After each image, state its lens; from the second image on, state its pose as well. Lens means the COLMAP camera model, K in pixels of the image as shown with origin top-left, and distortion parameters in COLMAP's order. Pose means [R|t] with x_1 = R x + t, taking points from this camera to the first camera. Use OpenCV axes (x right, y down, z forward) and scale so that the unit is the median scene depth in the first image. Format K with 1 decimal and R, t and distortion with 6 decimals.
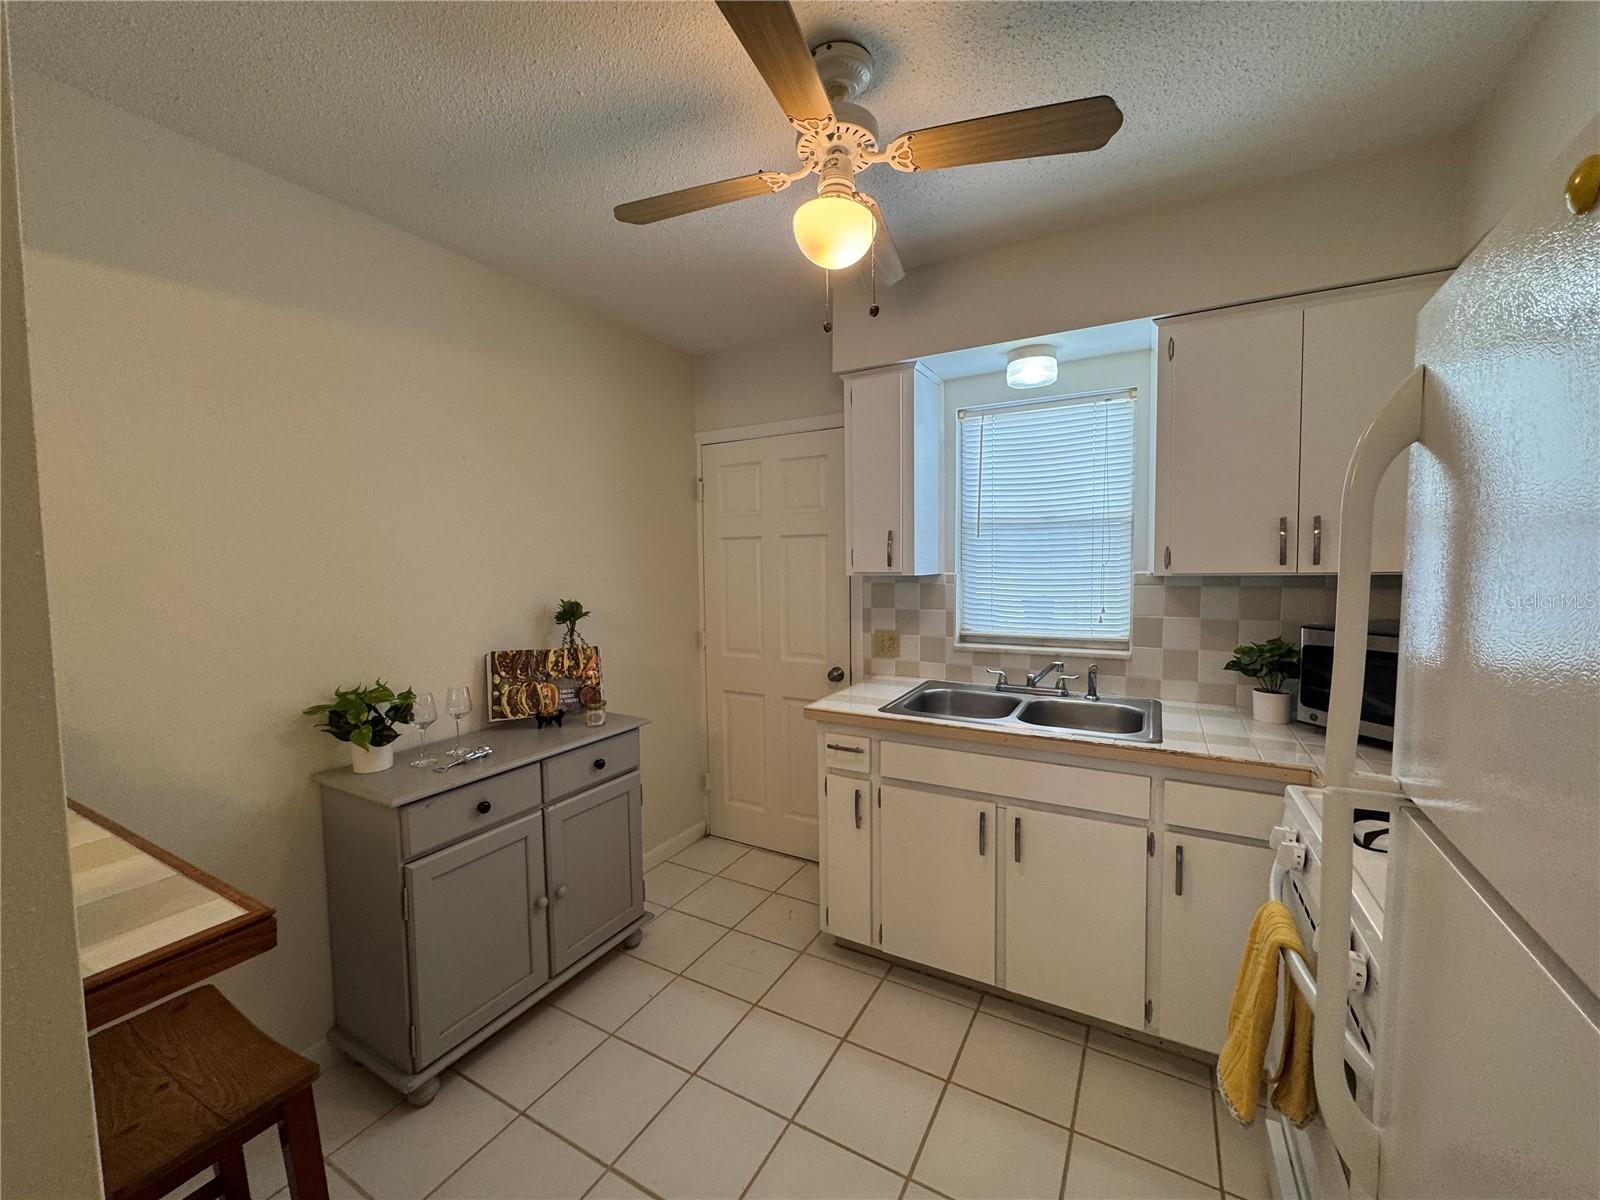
lens RADIAL K [[638.4, 0, 795.2], [0, 638.4, 600.7], [0, 0, 1]] dist [-0.006933, 0.001146]
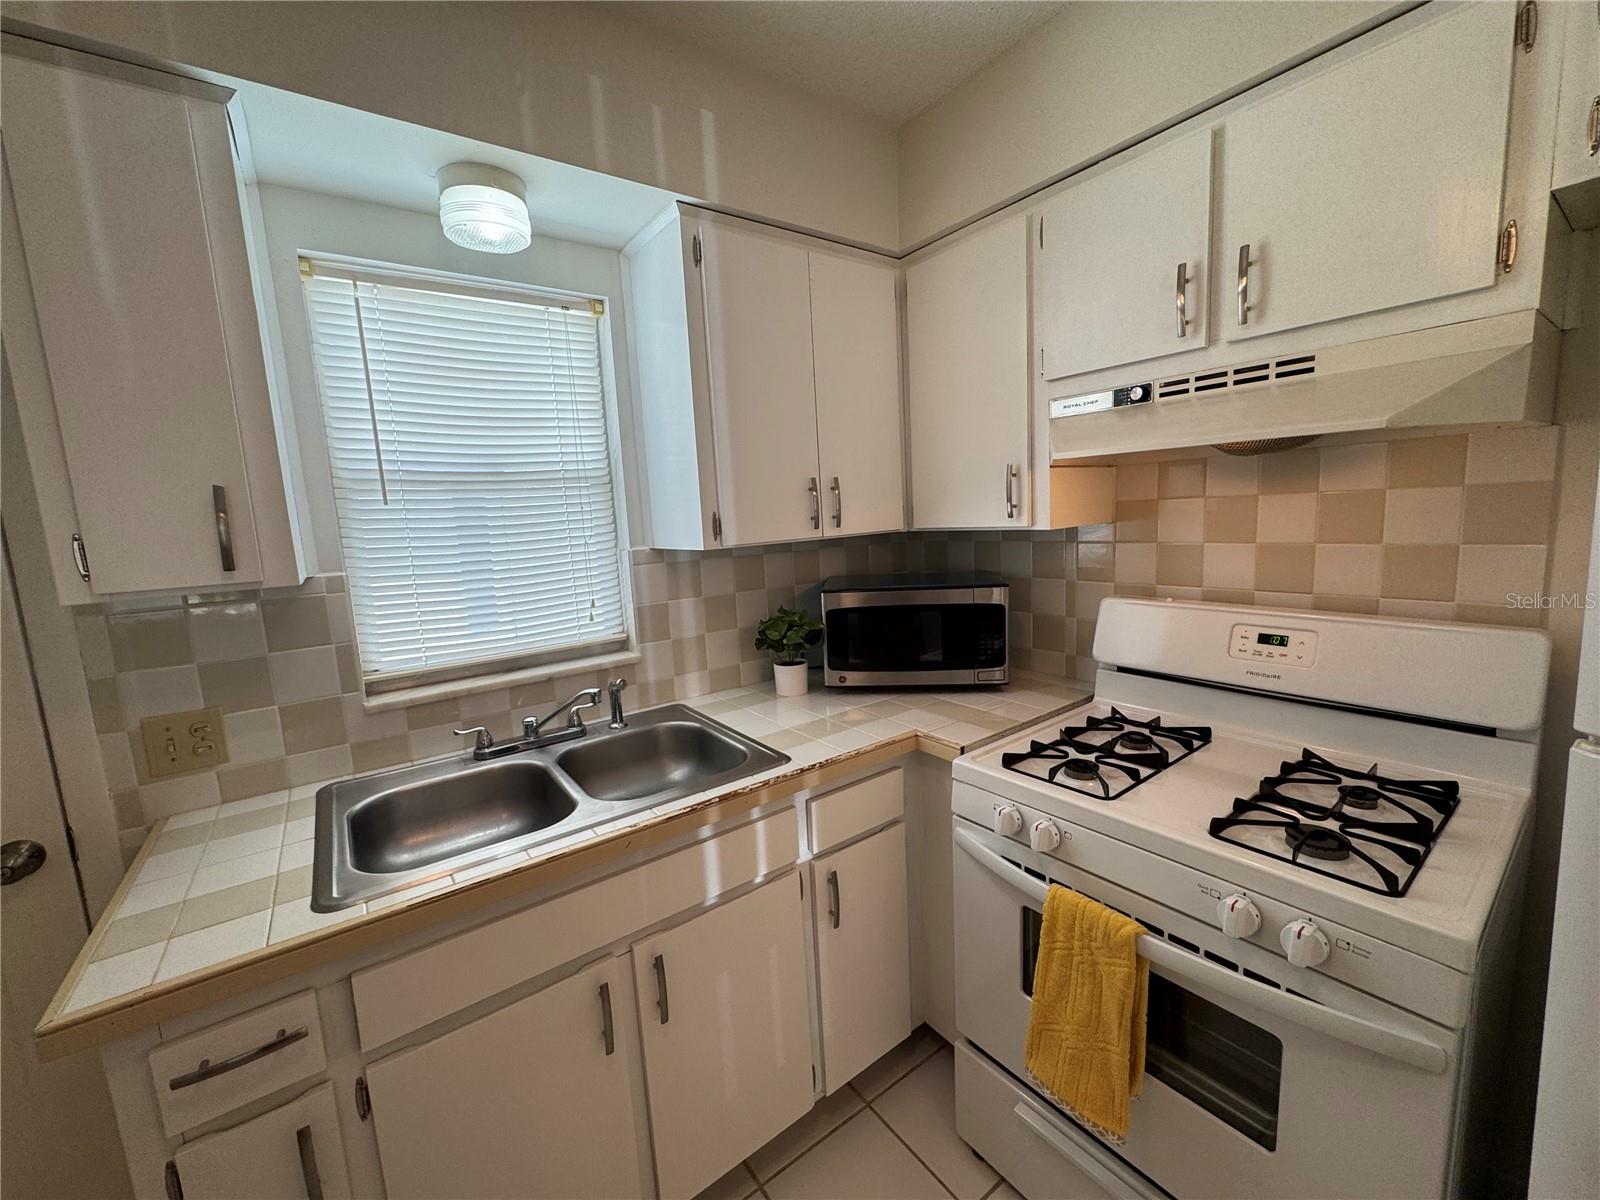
lens RADIAL K [[638.4, 0, 797.9], [0, 638.4, 599.4], [0, 0, 1]] dist [-0.006933, 0.001146]
pose [[0.405964, -0.132056, 0.904298, -0.089283], [0.105447, 0.989665, 0.097185, -0.038130], [-0.907785, 0.055902, 0.415693, 0.508109]]
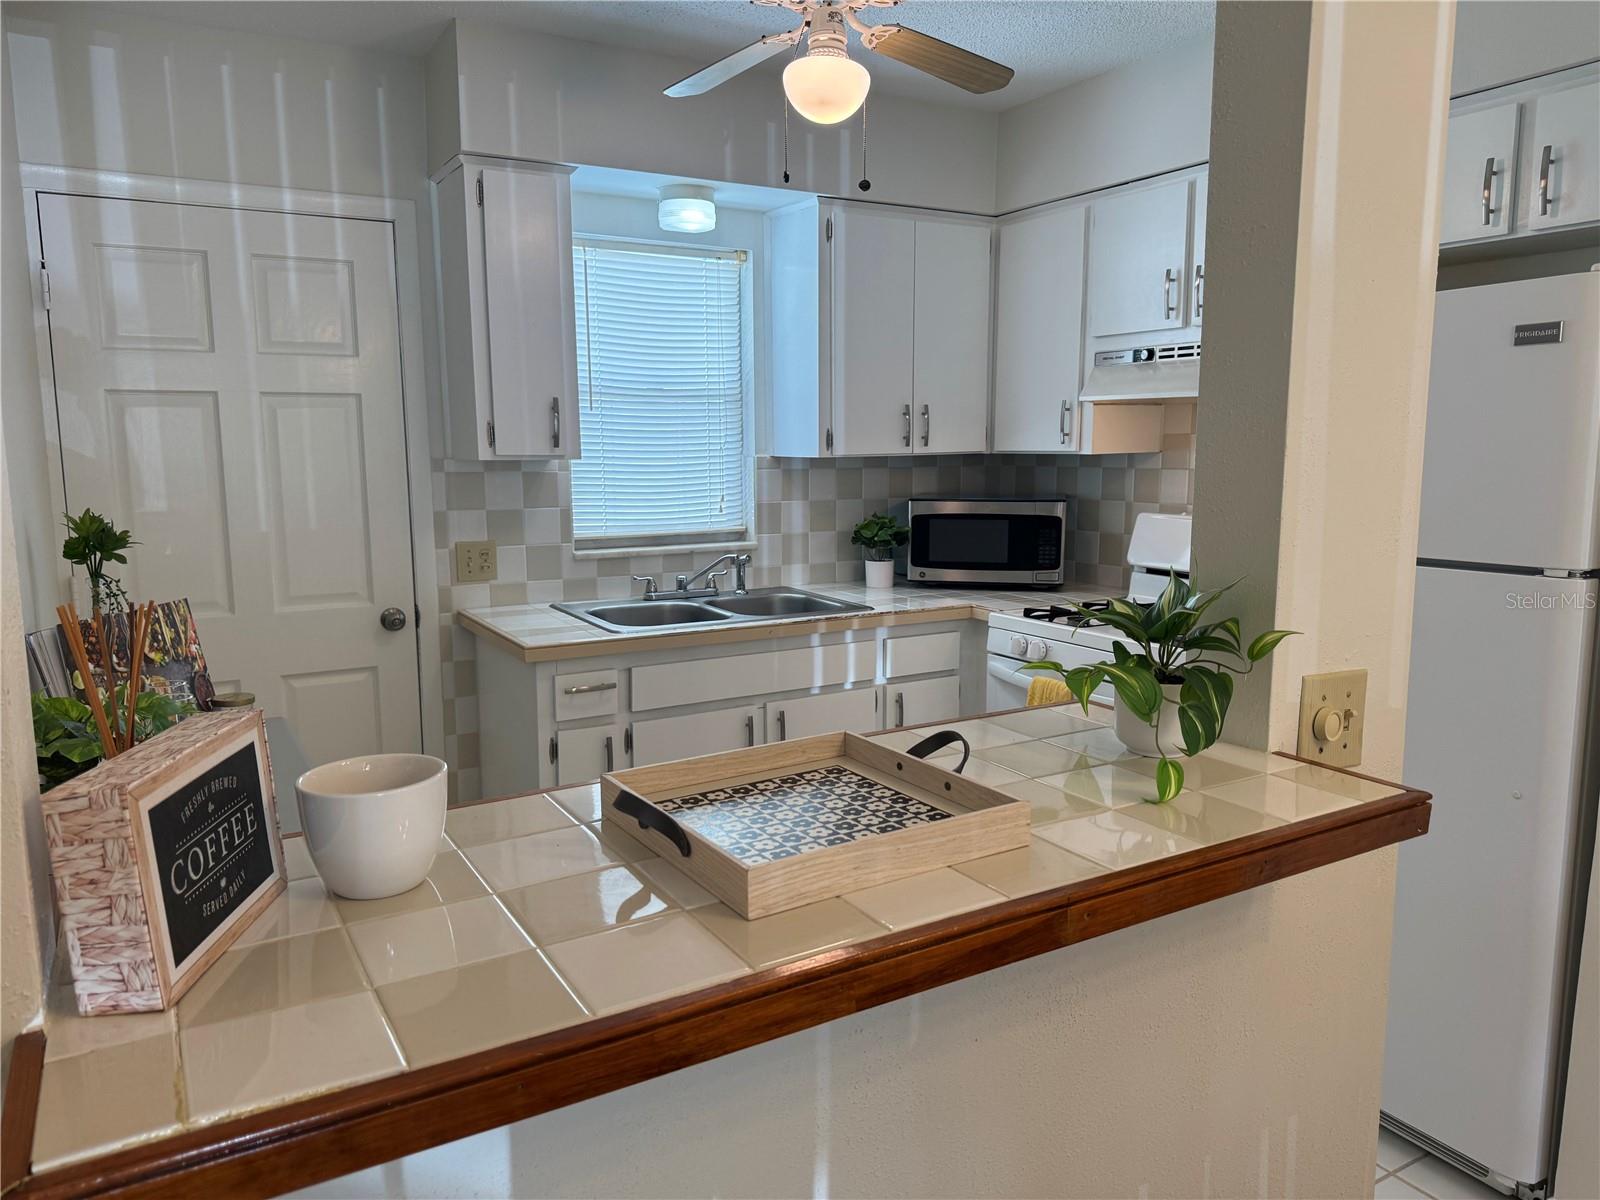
lens RADIAL K [[1130.3, 0, 805.9], [0, 1130.3, 621.4], [0, 0, 1]] dist [0.083734, -0.107842]
pose [[0.491926, -0.126857, 0.861346, -0.913015], [0.052444, 0.991849, 0.116126, 0.008758], [-0.869056, -0.011953, 0.494569, 0.106976]]
